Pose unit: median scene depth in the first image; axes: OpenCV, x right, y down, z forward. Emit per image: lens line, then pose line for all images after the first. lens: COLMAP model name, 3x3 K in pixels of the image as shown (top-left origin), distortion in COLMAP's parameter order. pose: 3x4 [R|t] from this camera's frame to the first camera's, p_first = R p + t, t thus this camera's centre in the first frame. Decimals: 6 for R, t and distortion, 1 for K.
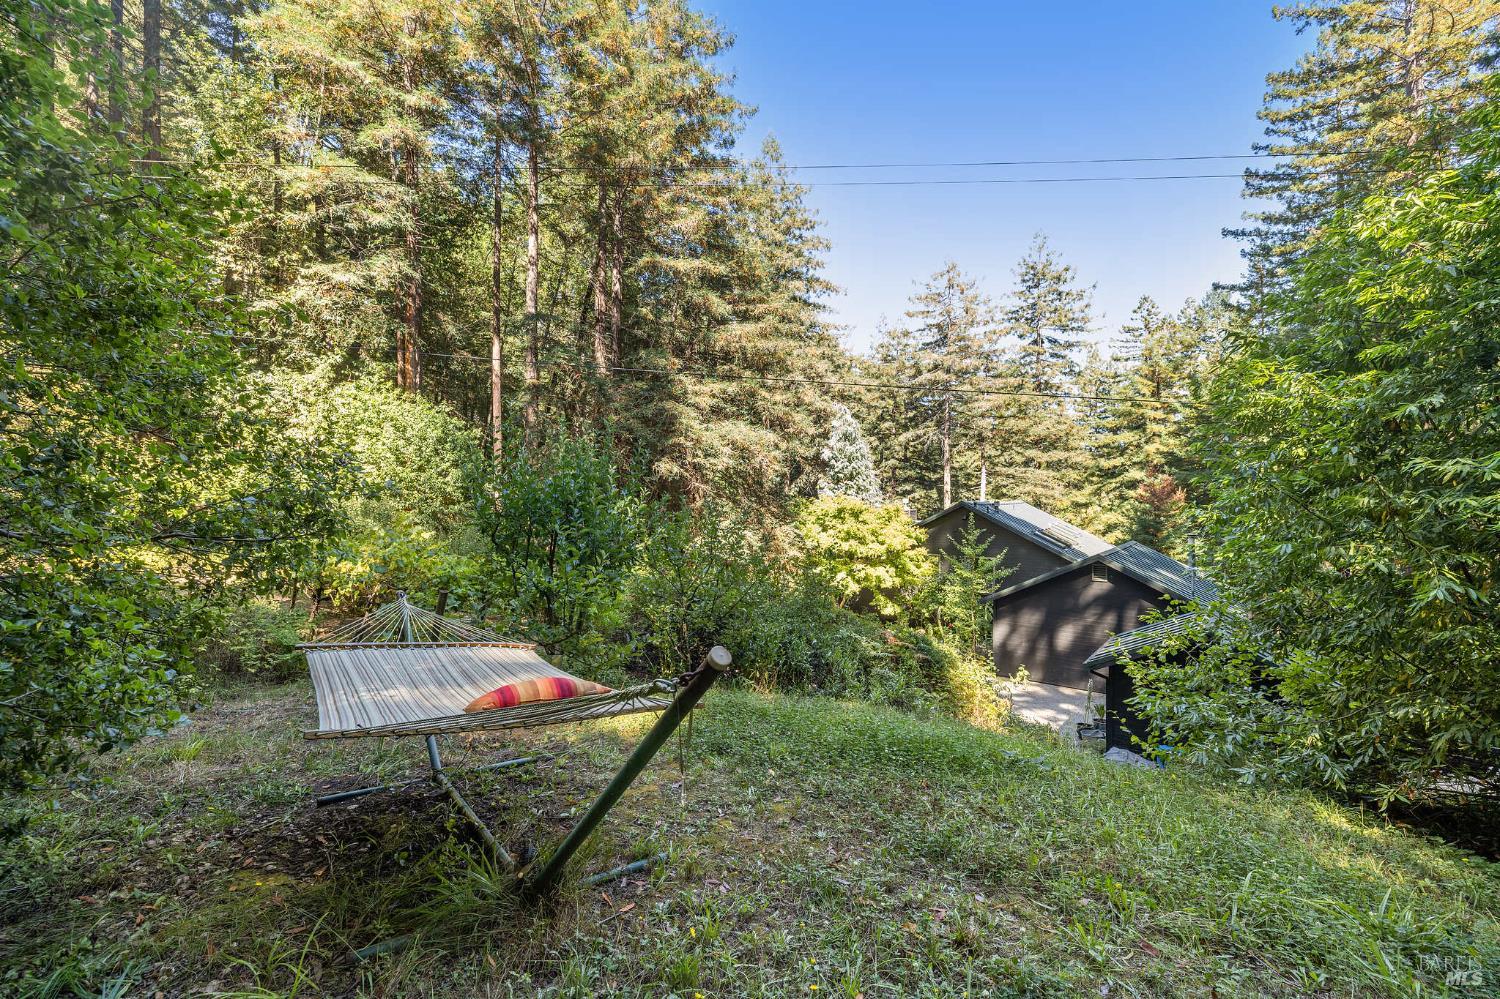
lens RADIAL K [[653.0, 0, 749.2], [0, 653.0, 499.2], [0, 0, 1]] dist [-0.004802, -0.001019]
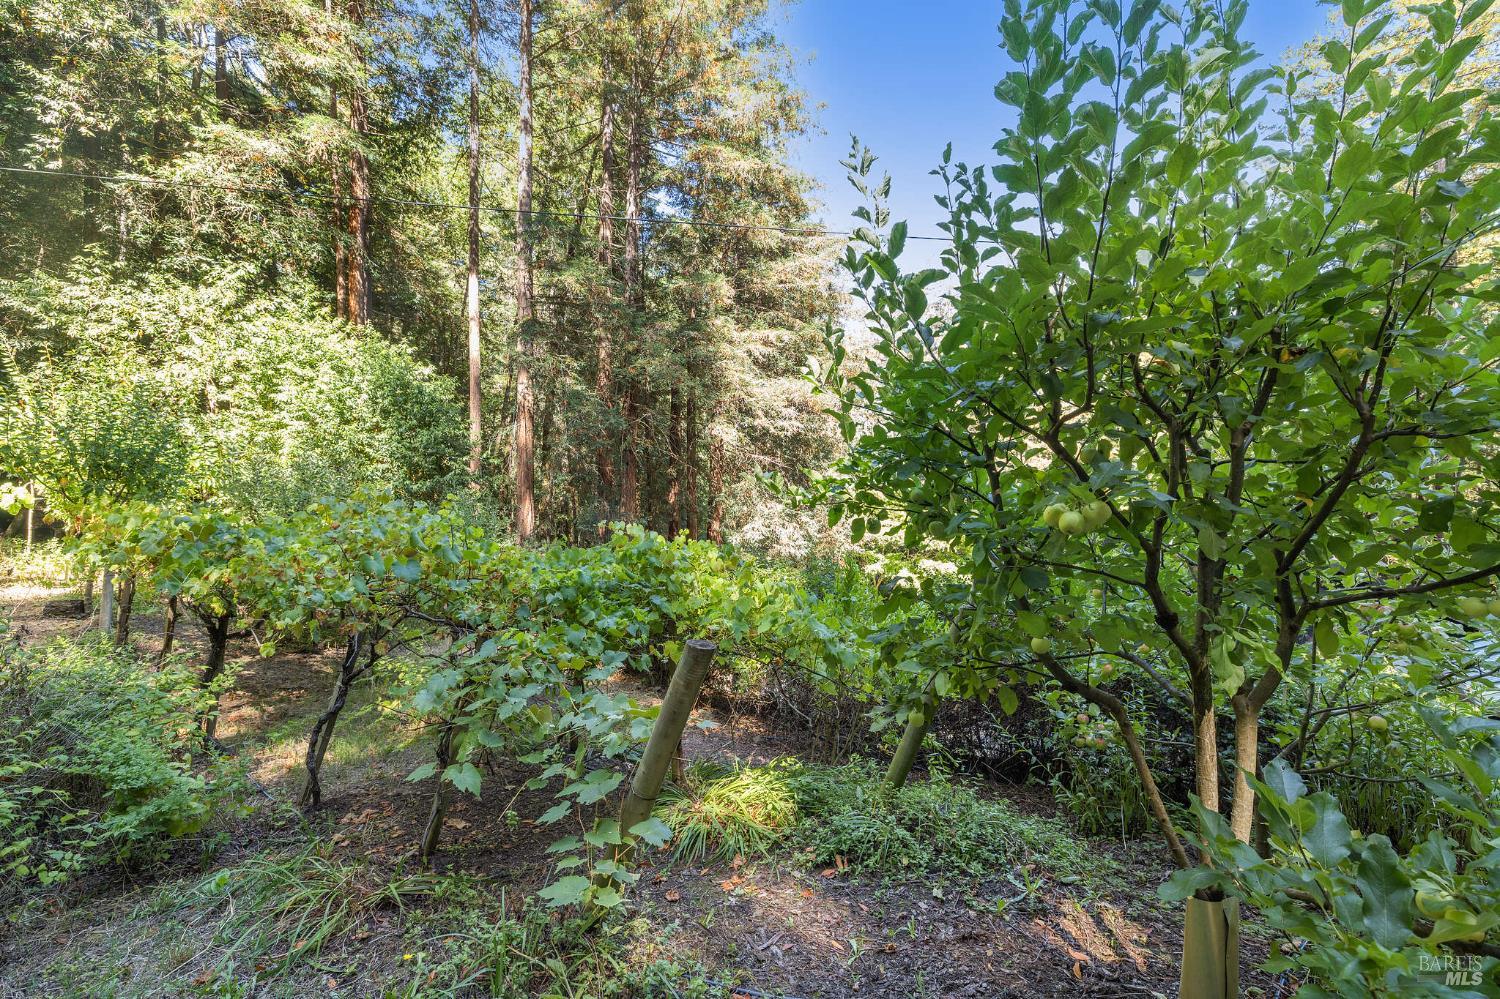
lens RADIAL K [[653.0, 0, 743.5], [0, 653.0, 504.2], [0, 0, 1]] dist [-0.004802, -0.001019]
pose [[0.995675, 0.003672, 0.092837, -0.167594], [-0.004503, 0.999952, 0.008736, 0.027309], [-0.092800, -0.009117, 0.995643, 0.253268]]
